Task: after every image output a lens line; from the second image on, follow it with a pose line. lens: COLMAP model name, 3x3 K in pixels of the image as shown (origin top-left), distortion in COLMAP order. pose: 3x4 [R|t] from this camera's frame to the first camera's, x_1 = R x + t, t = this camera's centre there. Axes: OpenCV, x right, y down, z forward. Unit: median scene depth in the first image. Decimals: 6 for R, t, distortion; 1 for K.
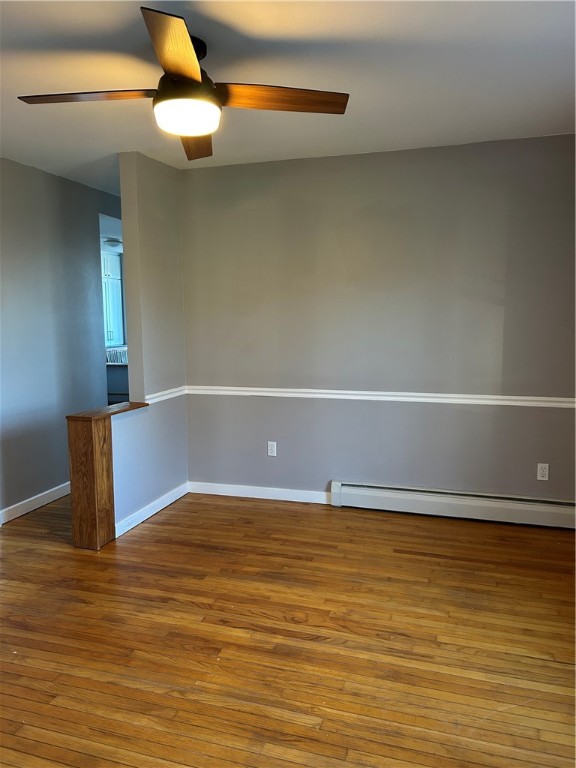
lens RADIAL K [[582.4, 0, 282.5], [0, 582.4, 384.1], [0, 0, 1]] dist [0.061870, -0.063706]
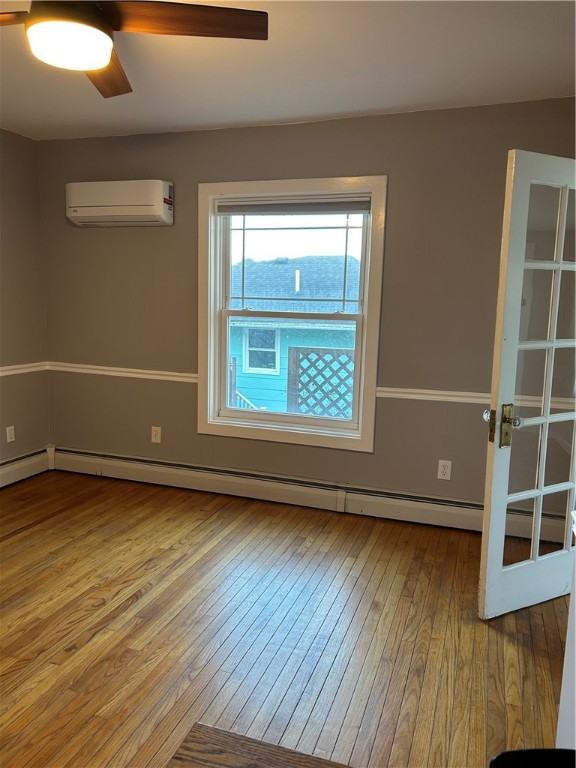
lens RADIAL K [[582.4, 0, 282.7], [0, 582.4, 381.5], [0, 0, 1]] dist [0.061870, -0.063706]
pose [[0.027934, -0.134727, 0.990489, -0.766641], [0.093098, 0.986919, 0.131616, -0.056710], [-0.995265, 0.088536, 0.040111, 0.534988]]
